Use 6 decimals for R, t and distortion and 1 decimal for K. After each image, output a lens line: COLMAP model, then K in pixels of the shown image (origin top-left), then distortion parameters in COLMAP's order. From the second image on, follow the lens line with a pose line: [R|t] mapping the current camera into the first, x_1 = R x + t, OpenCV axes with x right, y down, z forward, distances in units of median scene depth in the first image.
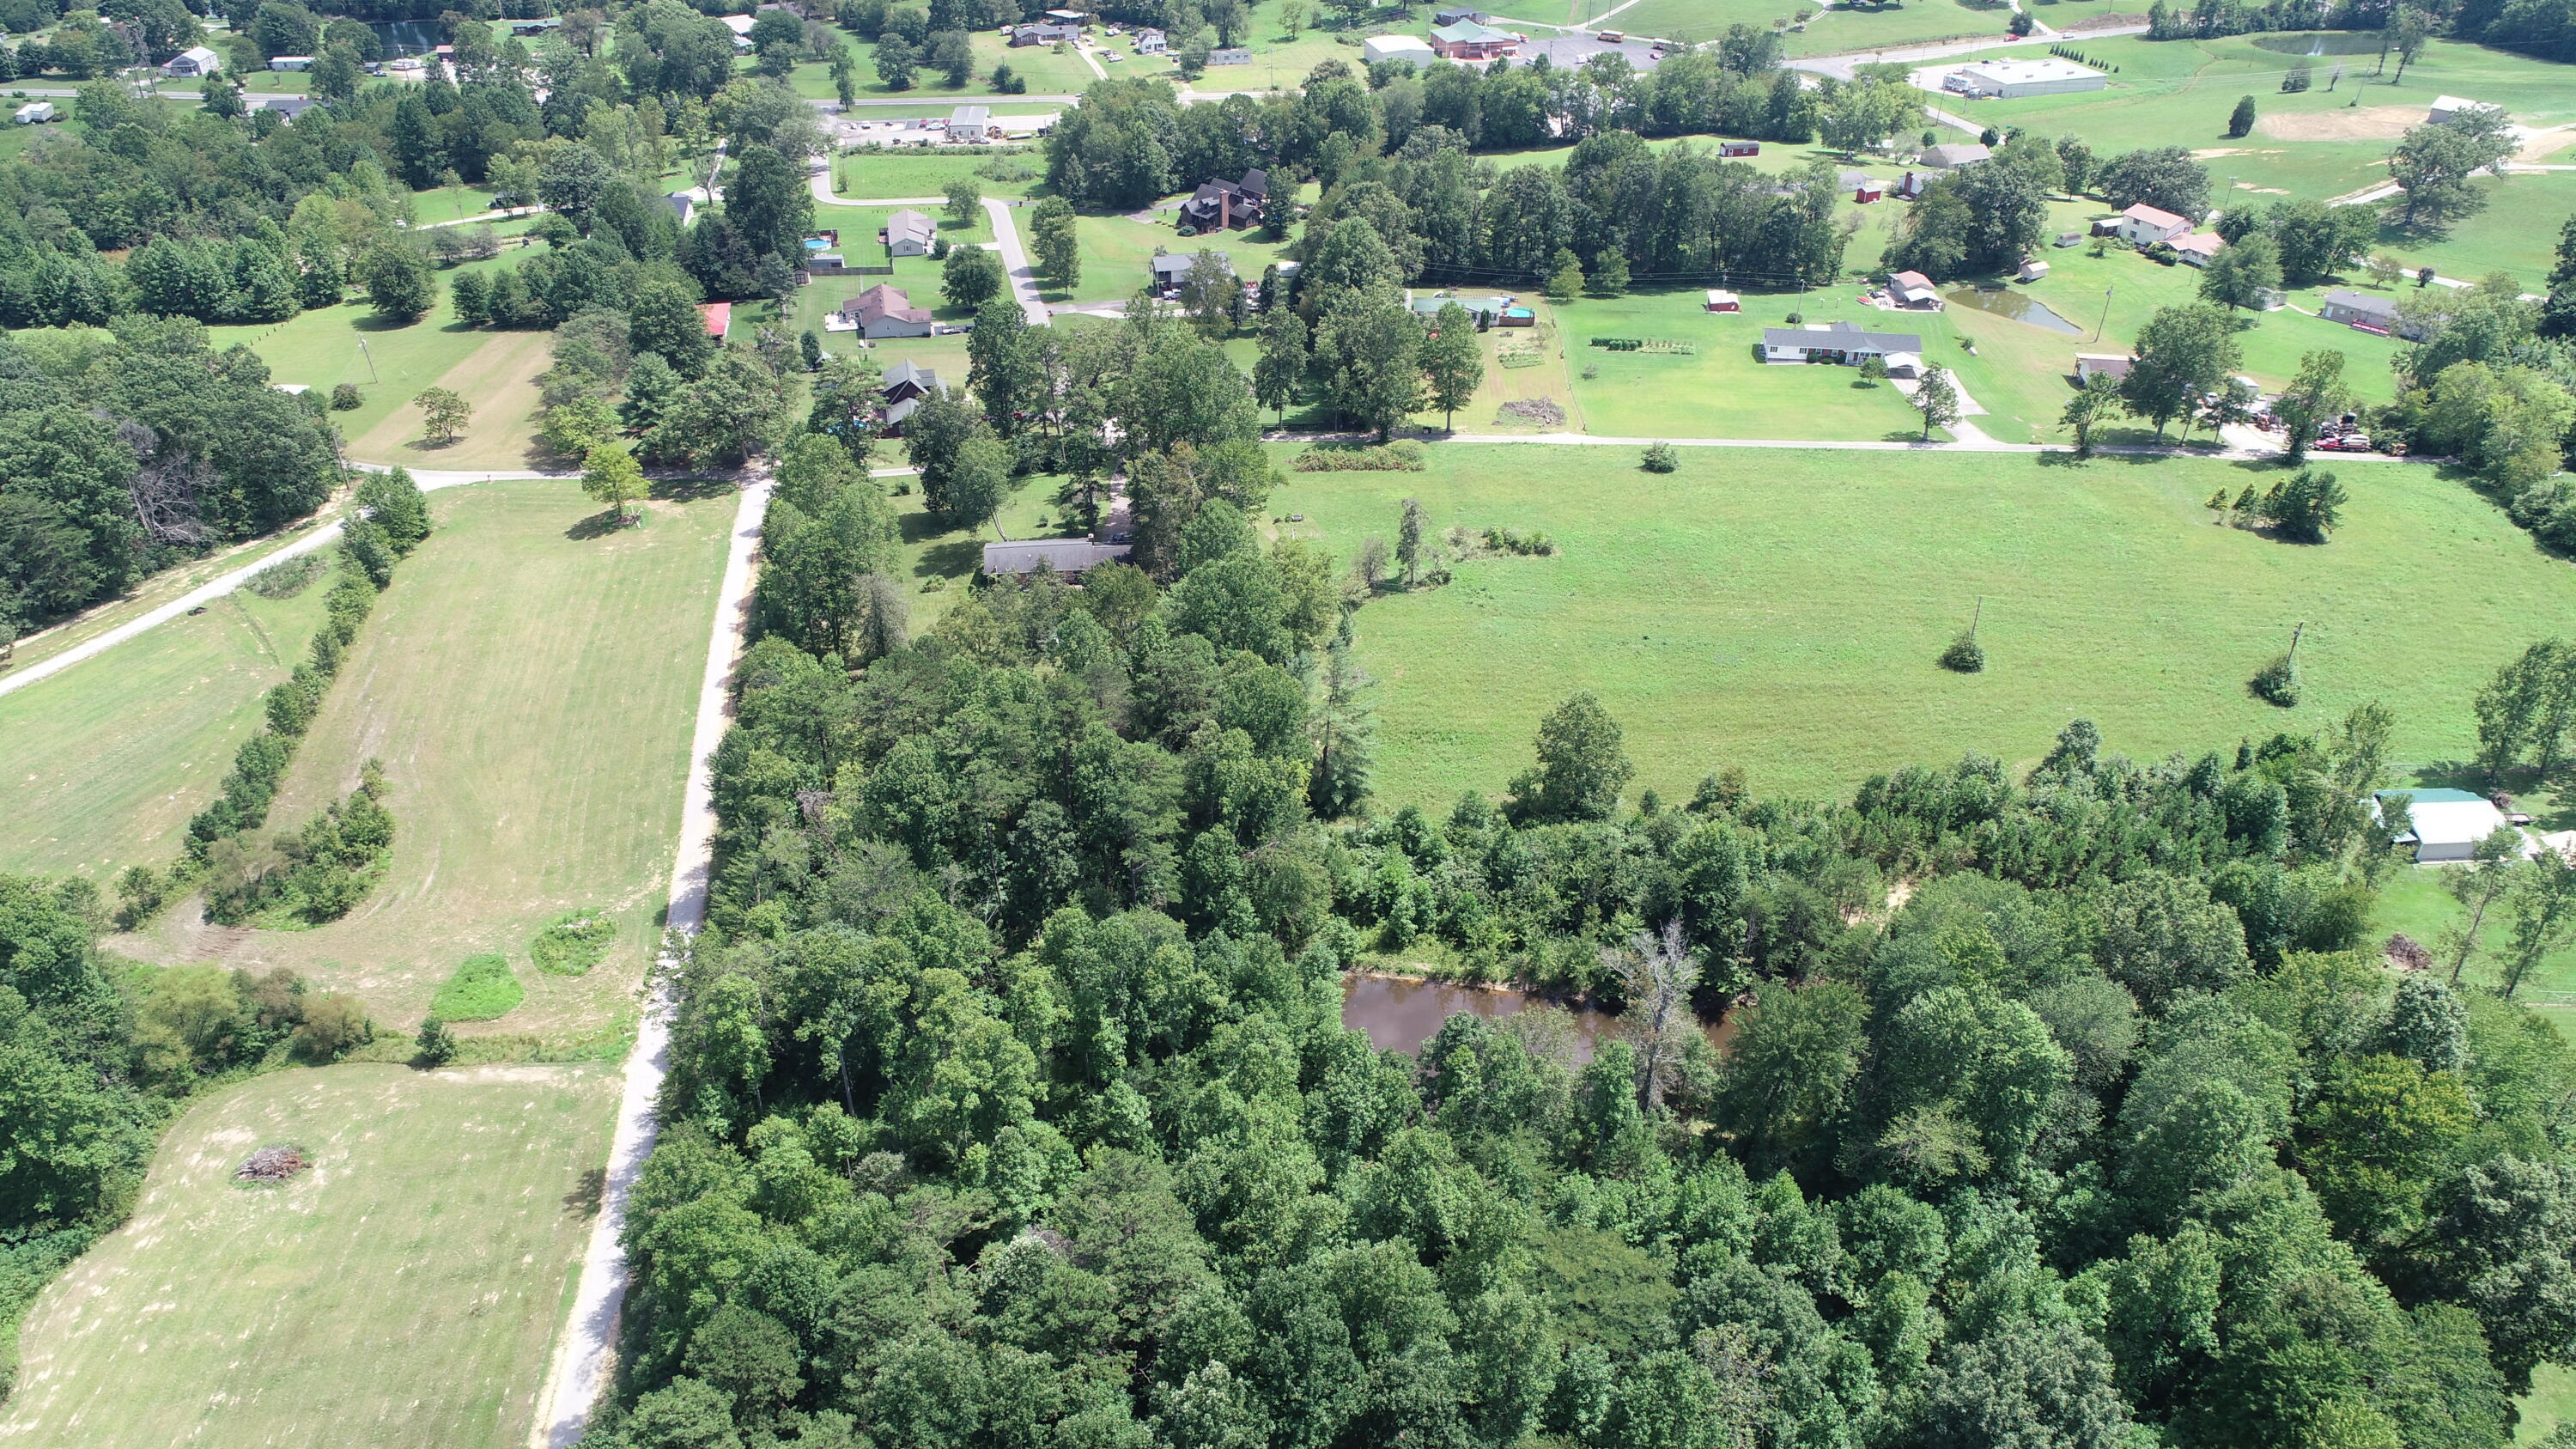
lens RADIAL K [[1735.5, 0, 1285.0], [0, 1735.5, 723.1], [0, 0, 1]] dist [0.002891, -0.001640]
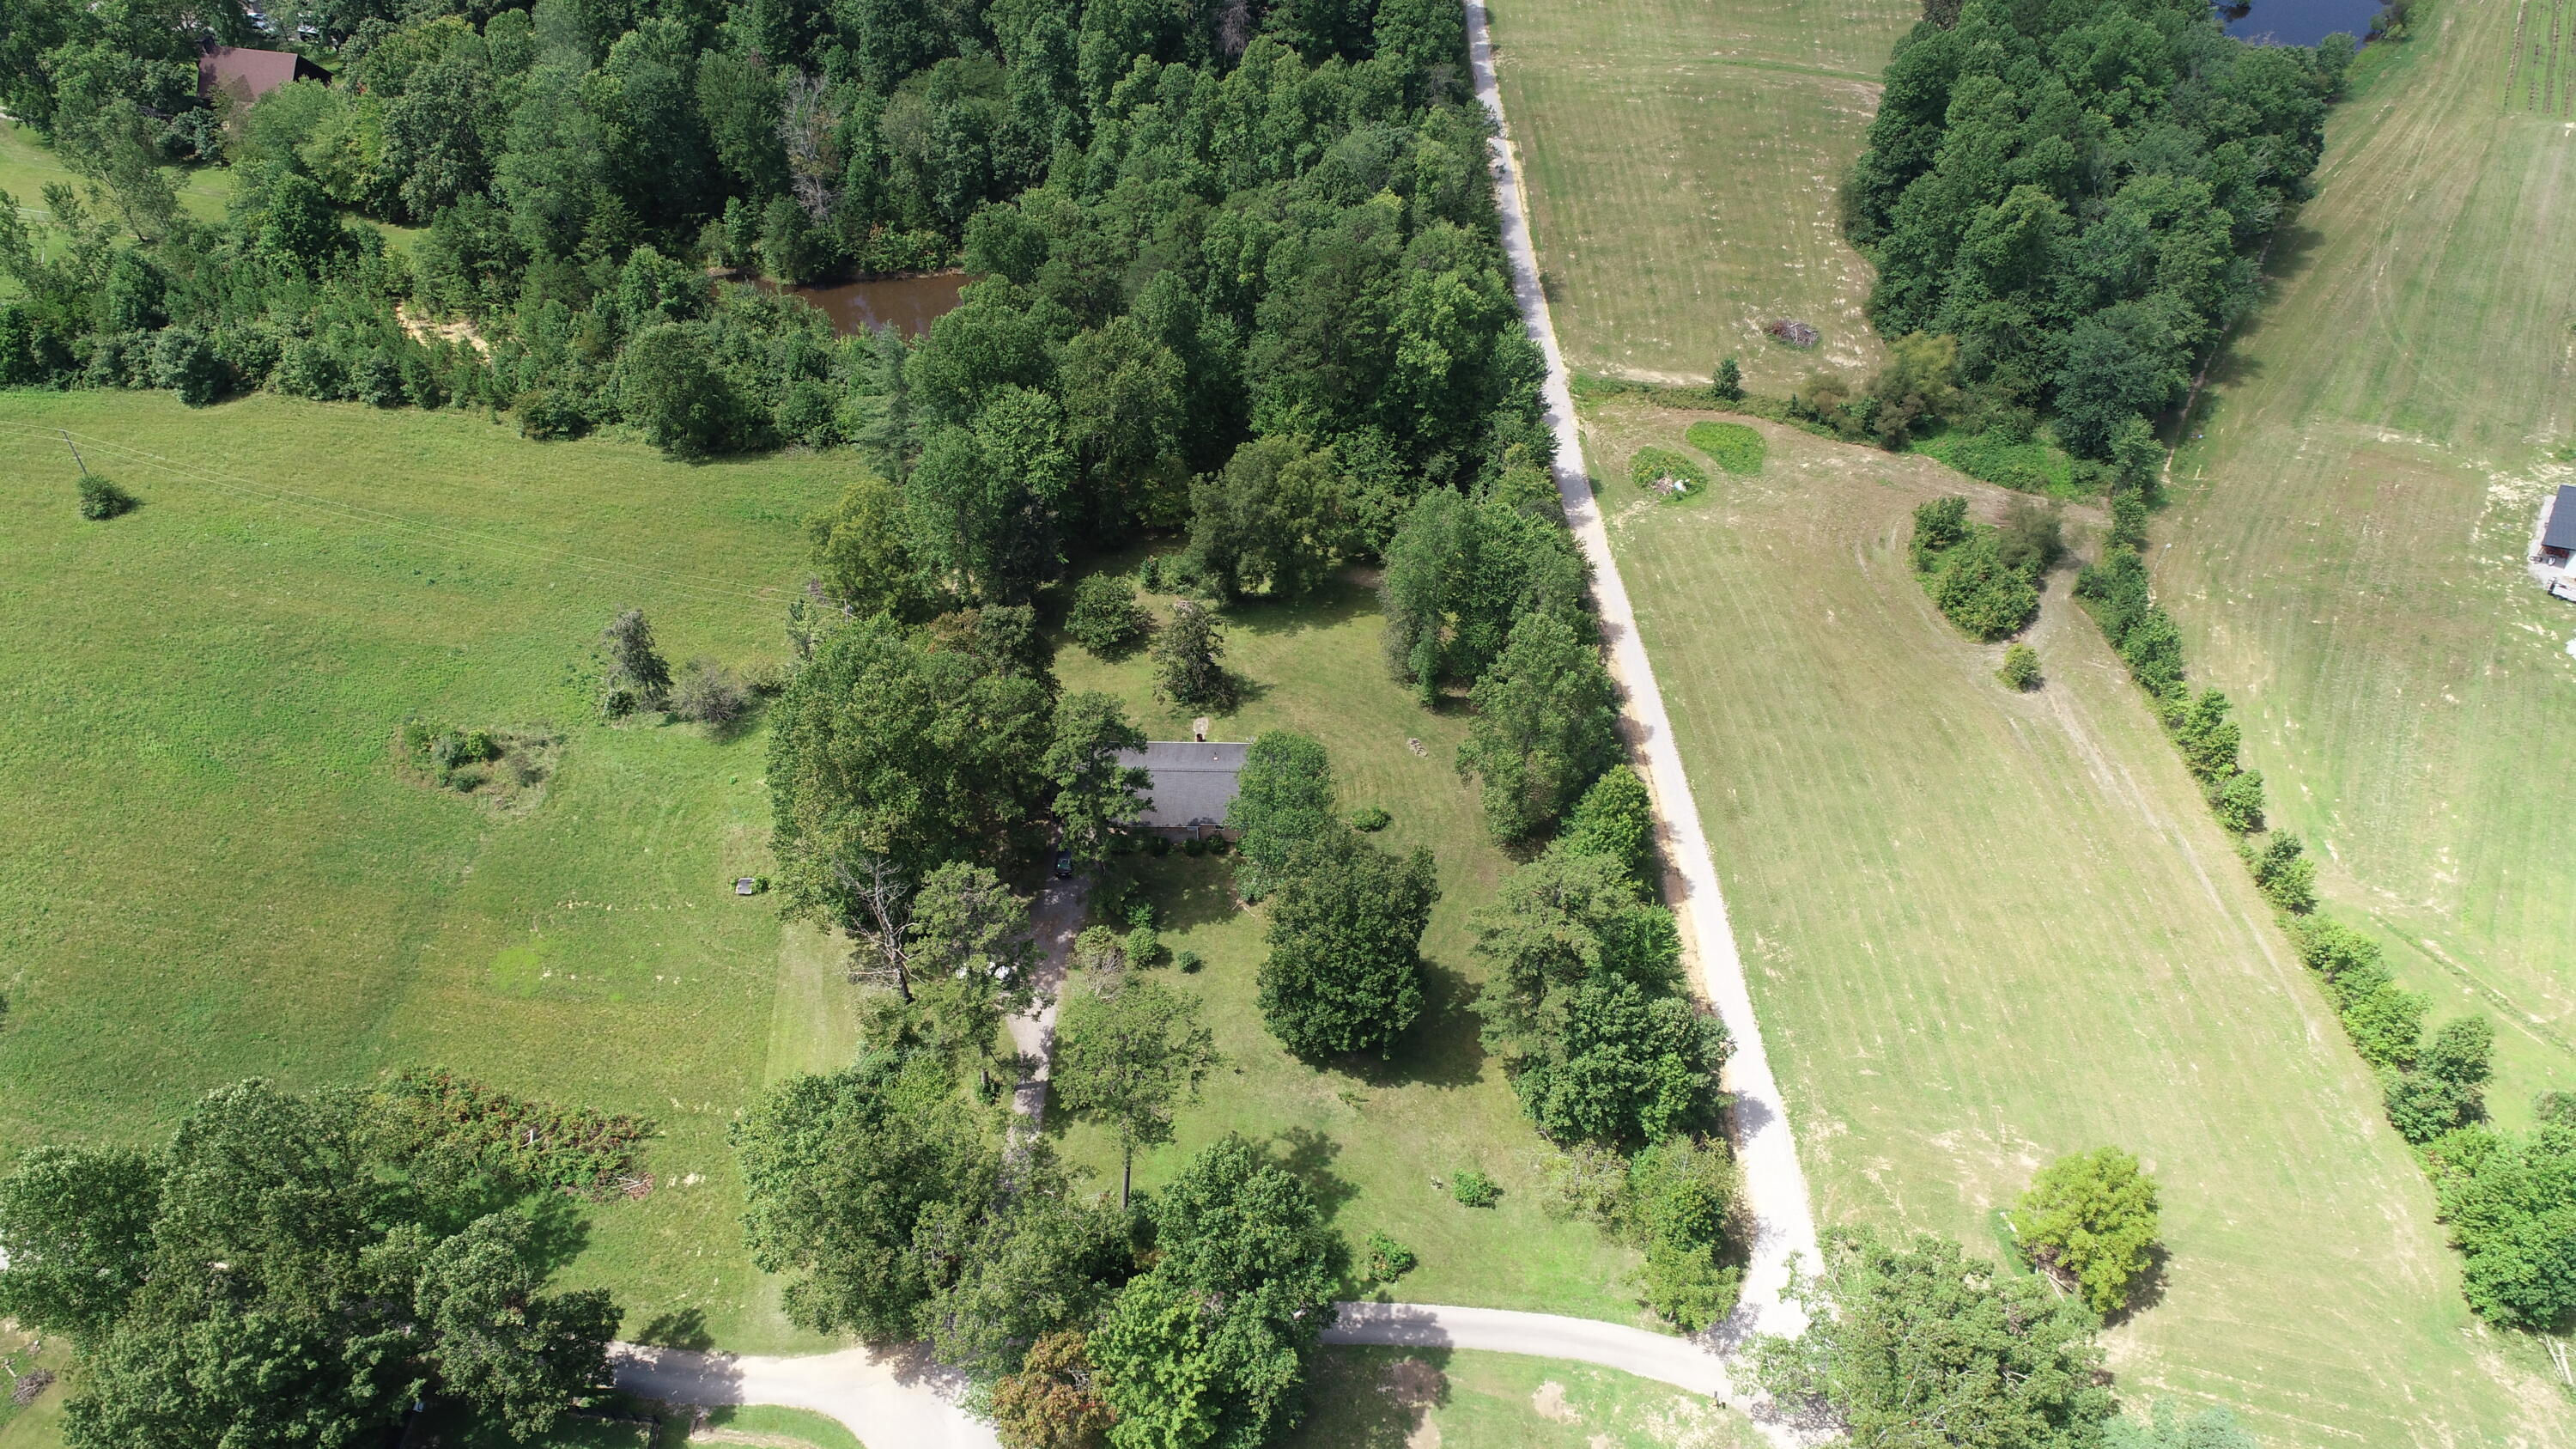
lens RADIAL K [[1735.5, 0, 1285.0], [0, 1735.5, 723.1], [0, 0, 1]] dist [0.002891, -0.001640]
pose [[-0.991241, -0.092949, 0.093817, -0.159946], [0.070308, 0.229938, 0.970662, -0.492892], [-0.111794, 0.968756, -0.221389, 0.778280]]
